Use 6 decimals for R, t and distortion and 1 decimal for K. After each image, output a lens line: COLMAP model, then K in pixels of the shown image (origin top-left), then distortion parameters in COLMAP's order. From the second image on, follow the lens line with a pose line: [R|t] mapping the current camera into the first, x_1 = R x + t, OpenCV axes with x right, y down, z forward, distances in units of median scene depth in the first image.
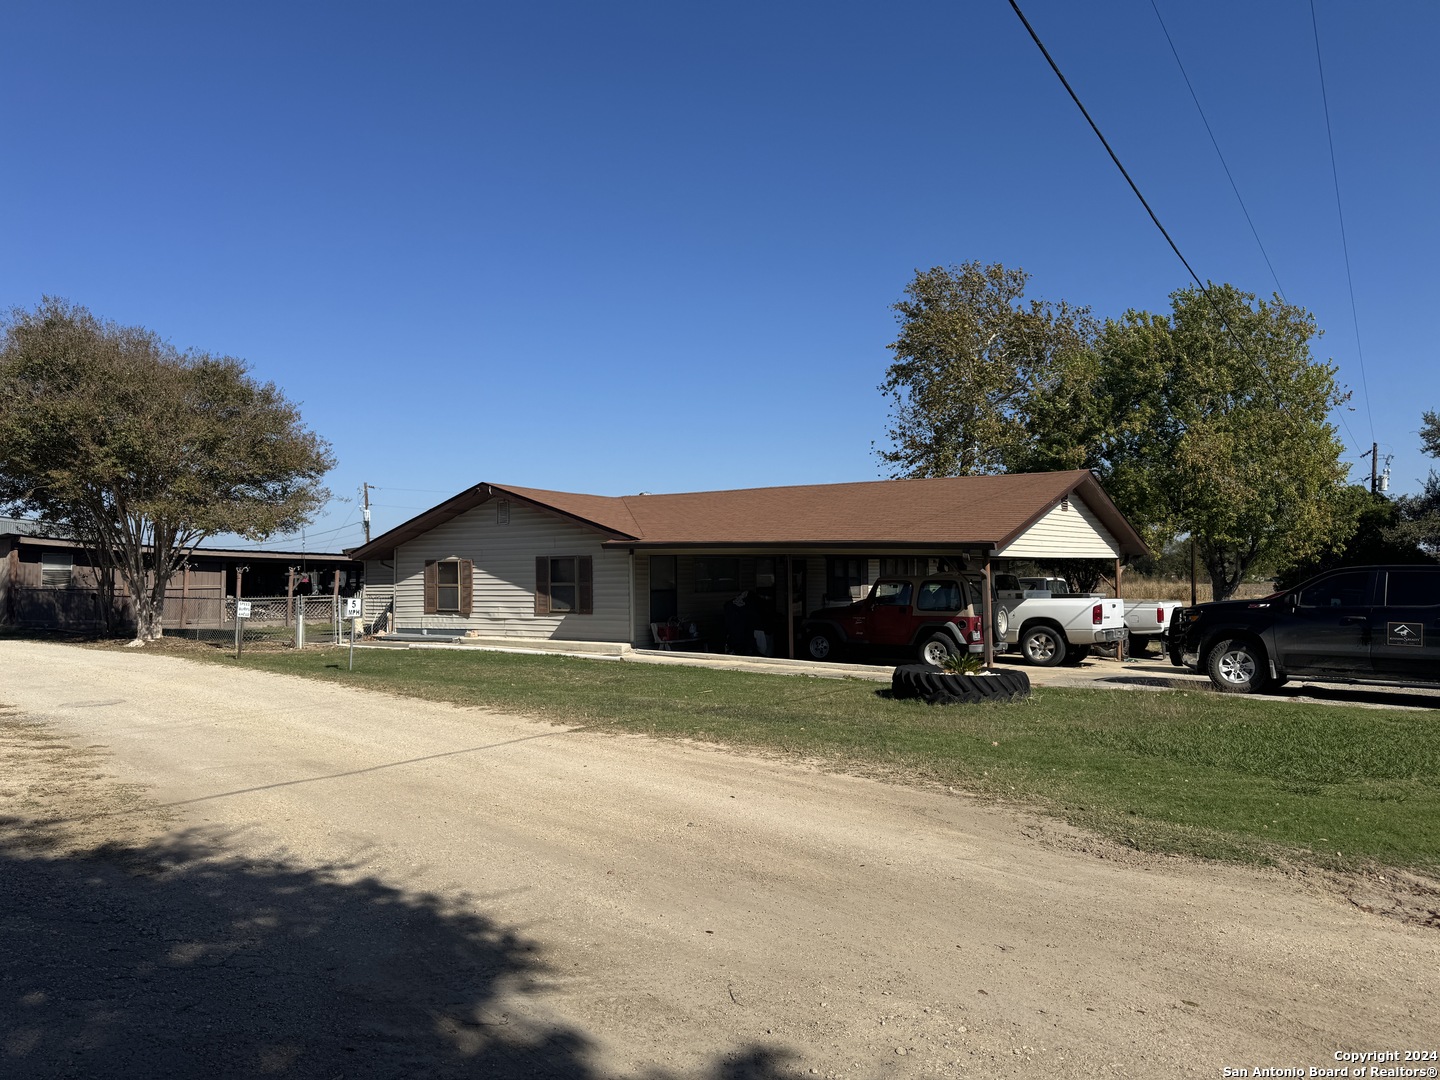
lens RADIAL K [[1045.7, 0, 704.2], [0, 1045.7, 544.9], [0, 0, 1]] dist [0.178018, -0.279561]
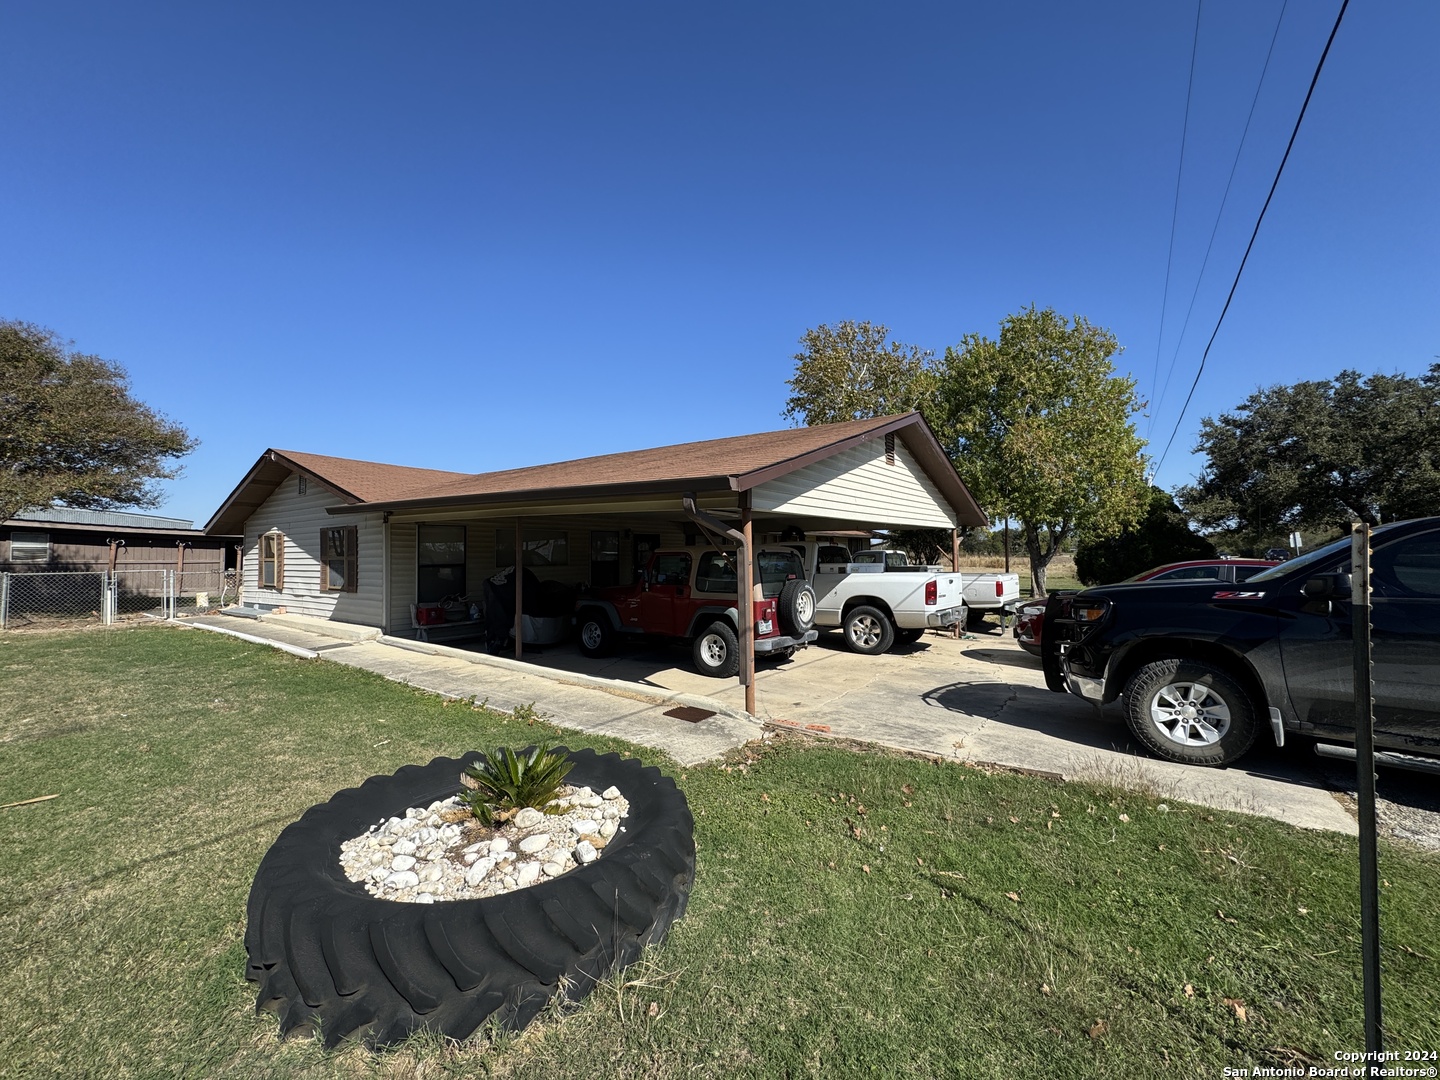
lens RADIAL K [[573.8, 0, 720.0], [0, 573.8, 540.0], [0, 0, 1]] dist [0.029864, 0.000017]
pose [[0.999871, -0.002611, -0.015856, 0.187894], [0.002678, 0.999987, 0.004250, 0.019558], [0.015844, -0.004292, 0.999865, 0.487909]]
